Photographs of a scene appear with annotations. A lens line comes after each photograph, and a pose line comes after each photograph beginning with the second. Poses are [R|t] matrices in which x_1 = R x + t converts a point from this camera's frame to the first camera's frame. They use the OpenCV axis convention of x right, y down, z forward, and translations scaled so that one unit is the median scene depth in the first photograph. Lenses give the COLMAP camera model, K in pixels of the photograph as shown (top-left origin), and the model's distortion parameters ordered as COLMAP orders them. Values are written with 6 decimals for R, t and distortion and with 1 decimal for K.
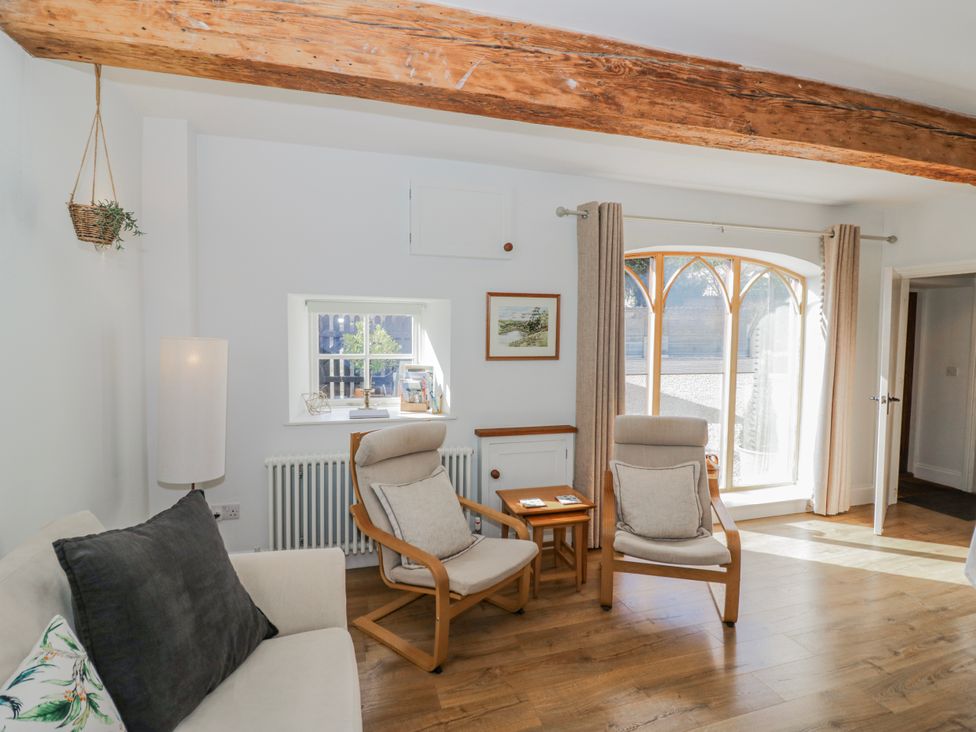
lens RADIAL K [[507.6, 0, 489.3], [0, 507.6, 358.5], [0, 0, 1]] dist [0.000305, -0.013427]
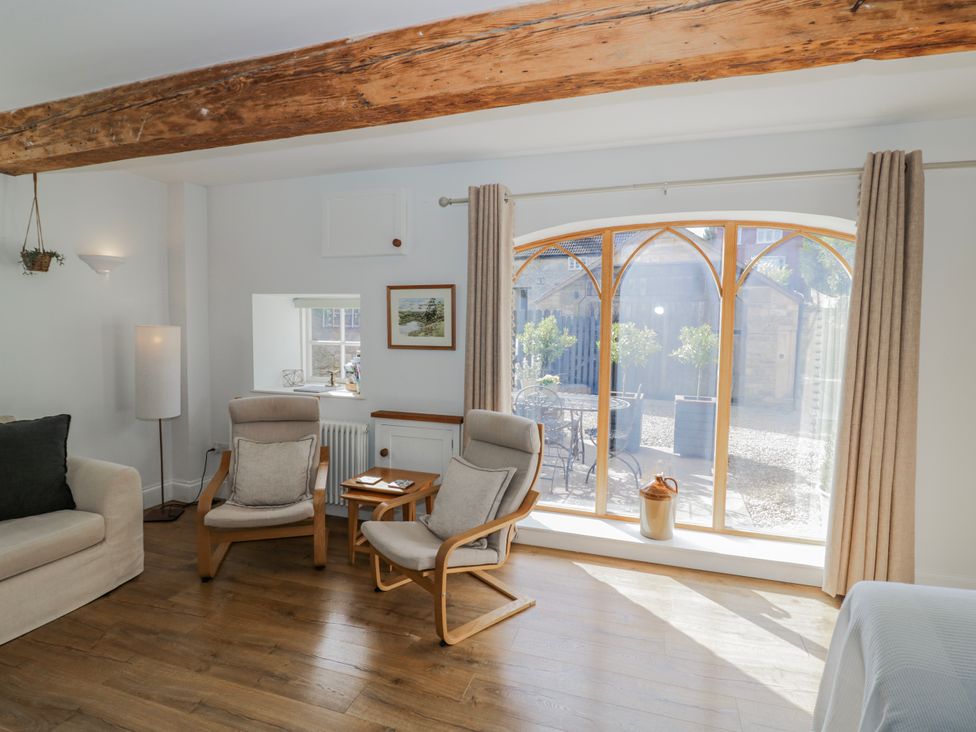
lens RADIAL K [[507.6, 0, 488.0], [0, 507.6, 358.7], [0, 0, 1]] dist [0.000305, -0.013427]
pose [[0.813848, 0.038107, -0.579827, 1.169758], [-0.032639, 0.999270, 0.019860, -0.004267], [0.580160, 0.002762, 0.814498, 0.343039]]
